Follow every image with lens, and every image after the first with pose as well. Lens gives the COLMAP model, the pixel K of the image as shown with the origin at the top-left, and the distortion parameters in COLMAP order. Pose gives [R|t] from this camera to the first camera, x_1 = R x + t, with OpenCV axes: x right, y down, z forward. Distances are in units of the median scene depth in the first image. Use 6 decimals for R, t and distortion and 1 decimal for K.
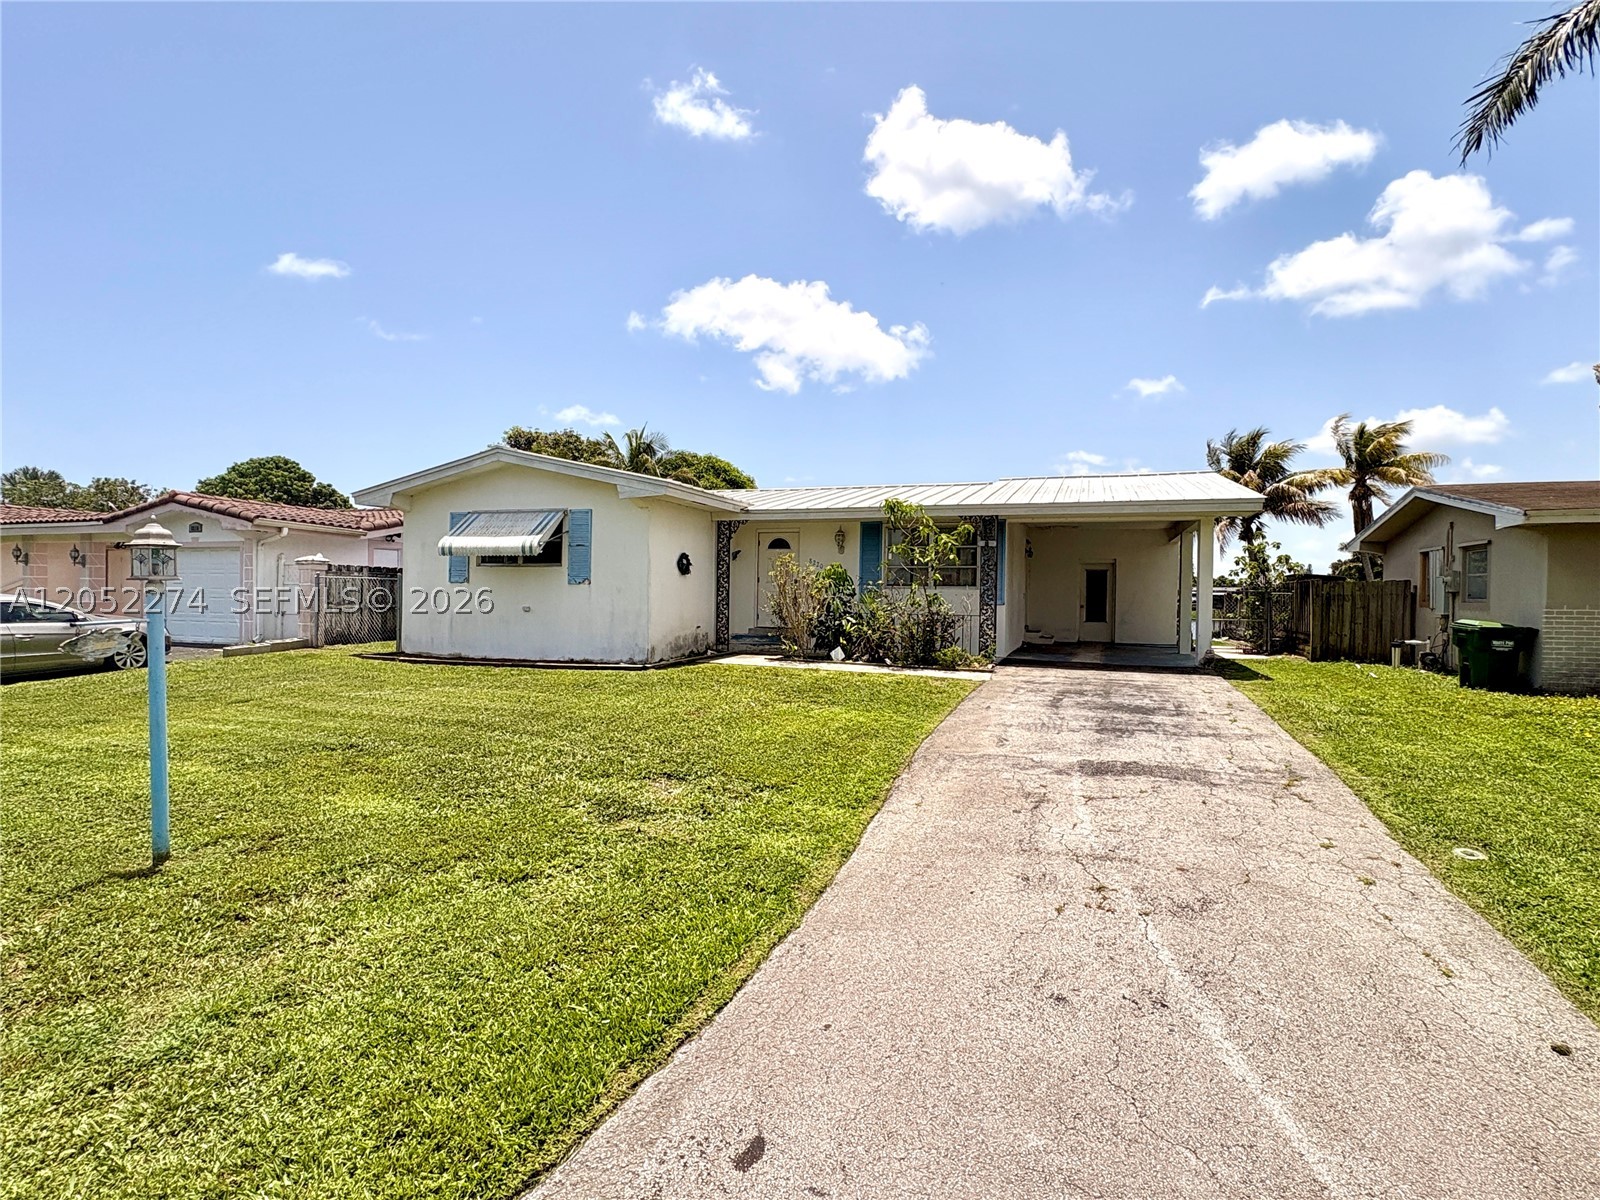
lens RADIAL K [[792.6, 0, 798.3], [0, 792.6, 637.6], [0, 0, 1]] dist [0.001980, 0.000213]
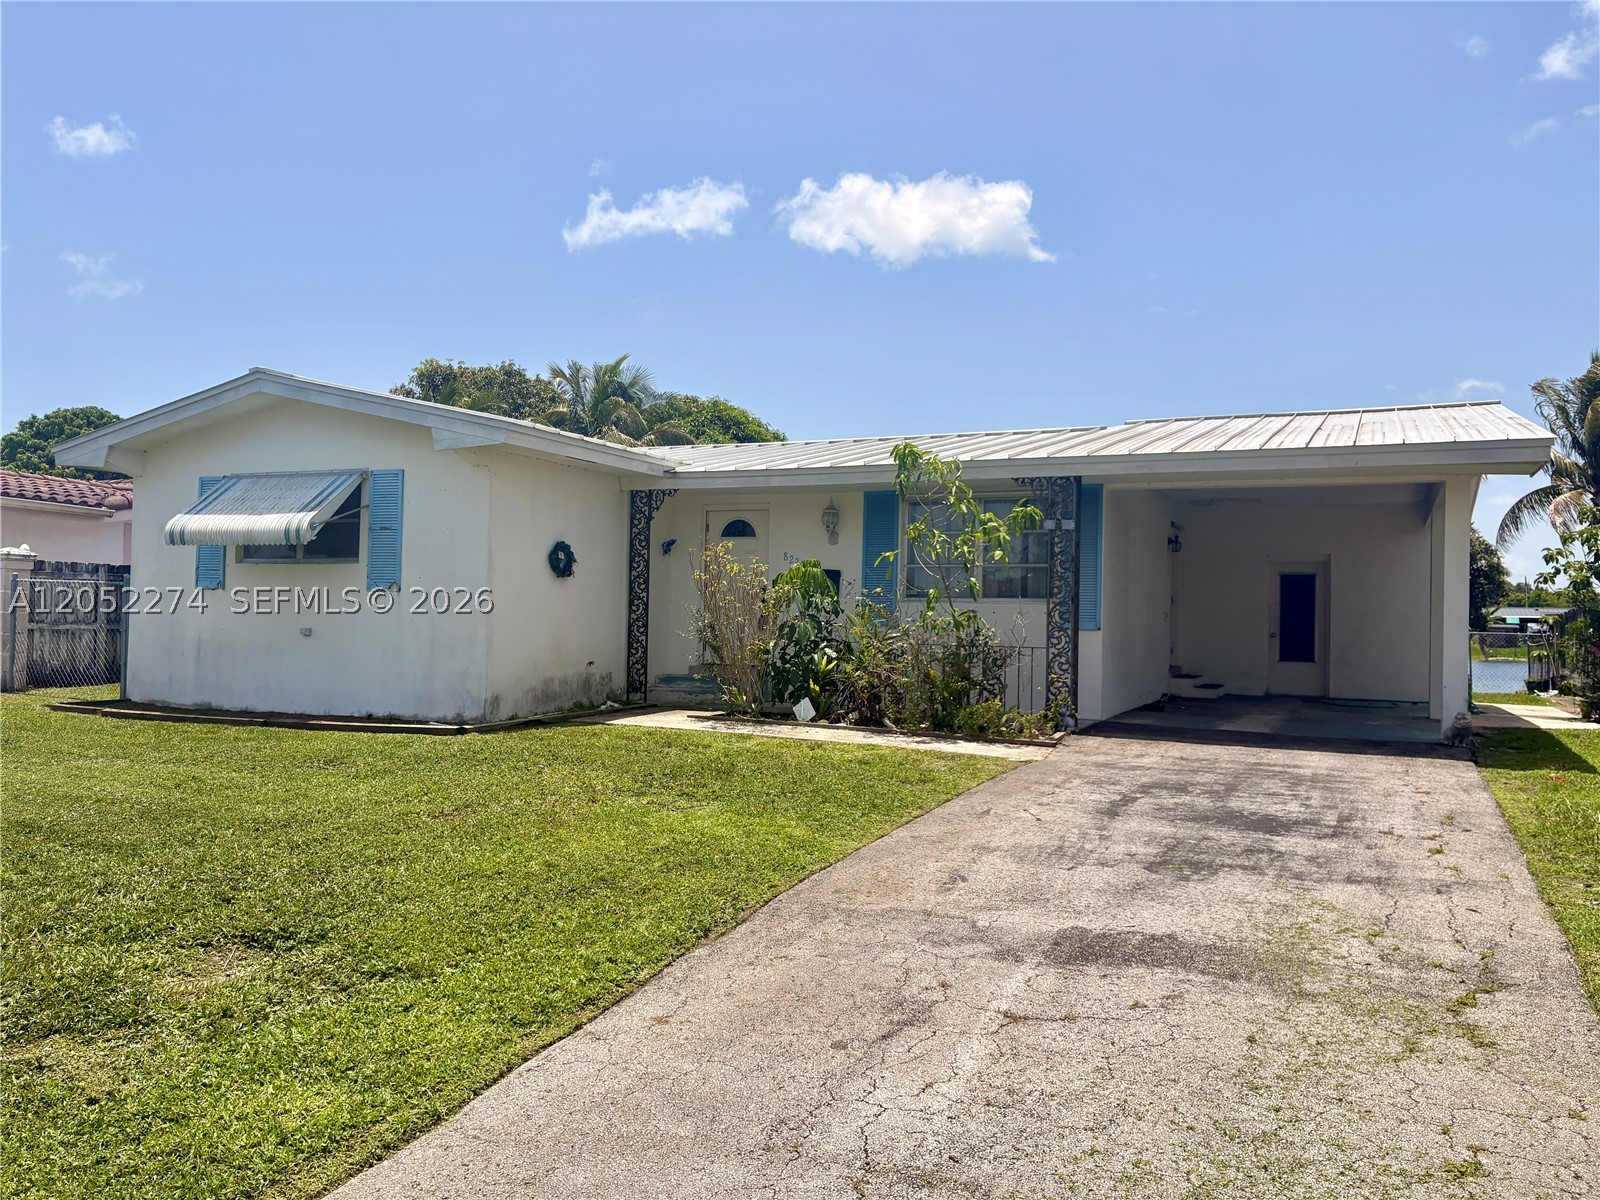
lens RADIAL K [[1205.5, 0, 800.0], [0, 1205.5, 600.0], [0, 0, 1]] dist [0.094488, -0.127550]
pose [[0.995919, 0.003555, -0.090177, 0.124356], [-0.009684, 0.997665, -0.067614, -0.000469], [0.089726, 0.068211, 0.993628, 0.093492]]
